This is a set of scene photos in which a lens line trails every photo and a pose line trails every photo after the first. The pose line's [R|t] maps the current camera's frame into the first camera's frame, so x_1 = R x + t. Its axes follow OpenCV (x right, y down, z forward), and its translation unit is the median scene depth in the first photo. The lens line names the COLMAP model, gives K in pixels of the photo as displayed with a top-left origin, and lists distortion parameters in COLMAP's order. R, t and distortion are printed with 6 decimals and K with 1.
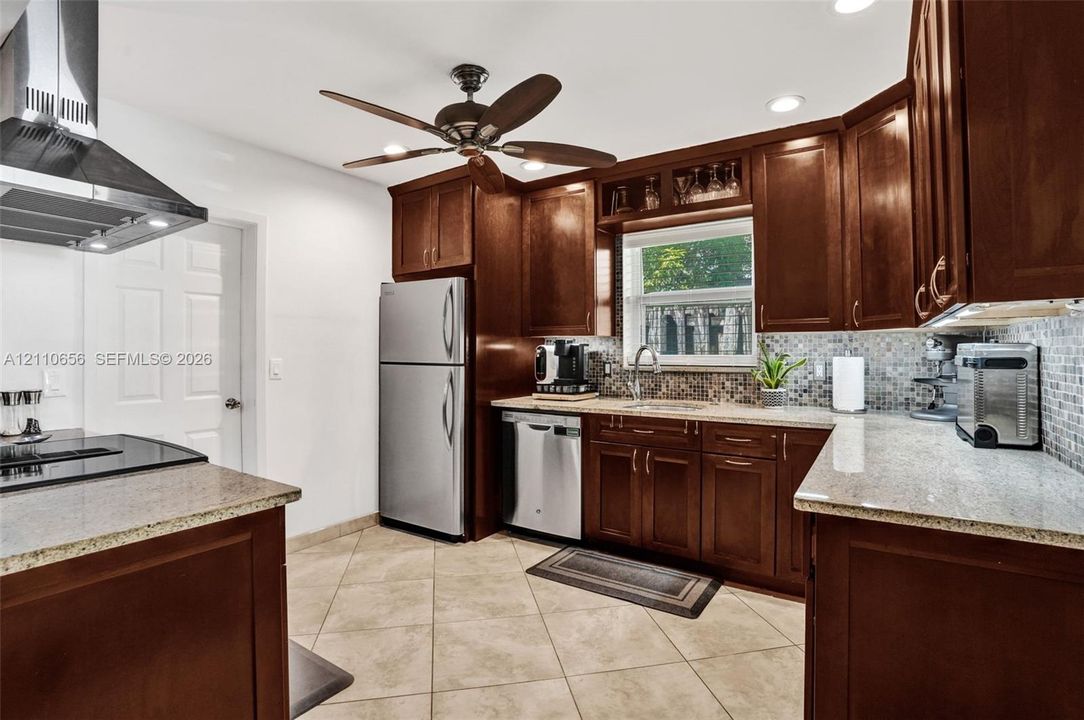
lens RADIAL K [[528.2, 0, 541.5], [0, 528.2, 355.6], [0, 0, 1]] dist [-0.051865, 0.021659]
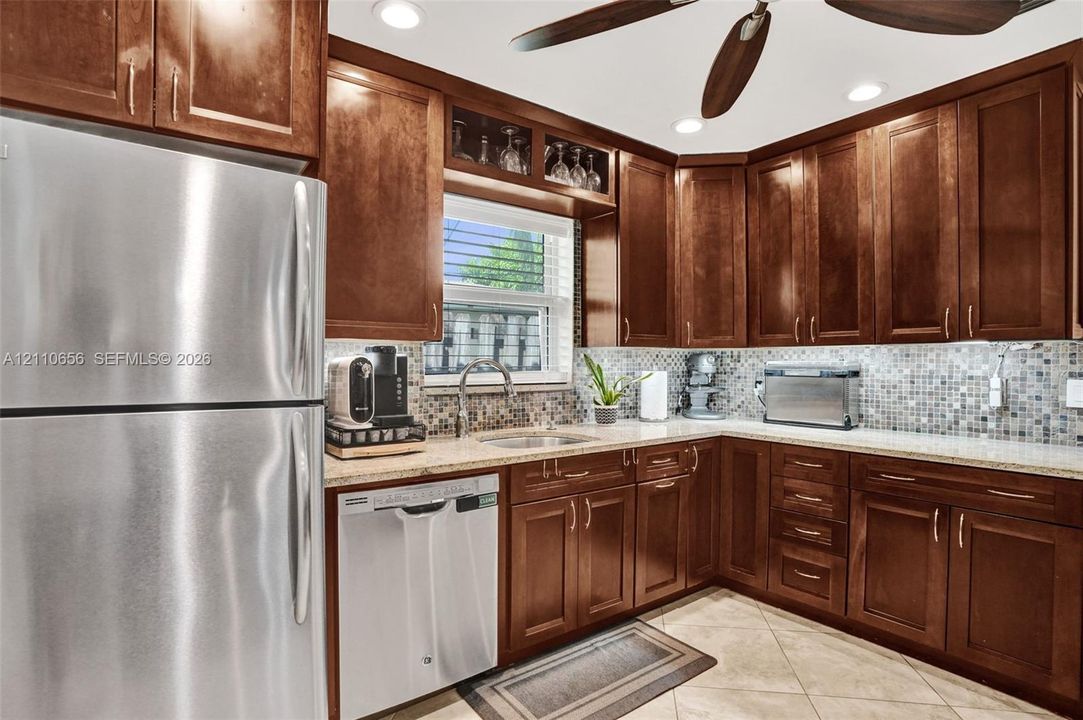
lens RADIAL K [[529.5, 0, 542.9], [0, 529.5, 377.9], [0, 0, 1]] dist [-0.051234, 0.000170]
pose [[0.346787, -0.023679, 0.937645, -0.507423], [0.008232, 0.999720, 0.022202, -0.009622], [-0.937908, 0.000020, 0.346884, 0.761641]]
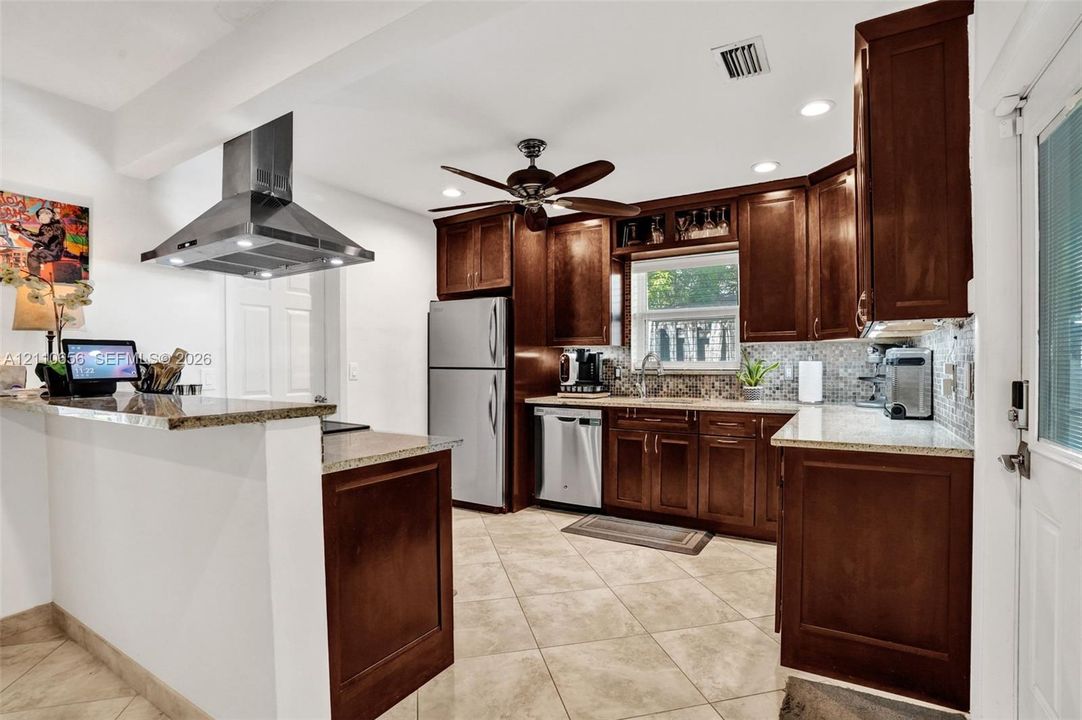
lens RADIAL K [[525.7, 0, 543.9], [0, 525.7, 382.5], [0, 0, 1]] dist [-0.032181, 0.001111]
pose [[0.998943, -0.001699, 0.045945, -0.123780], [0.000578, 0.999702, 0.024399, 0.021571], [-0.045973, -0.024347, 0.998646, -0.247392]]
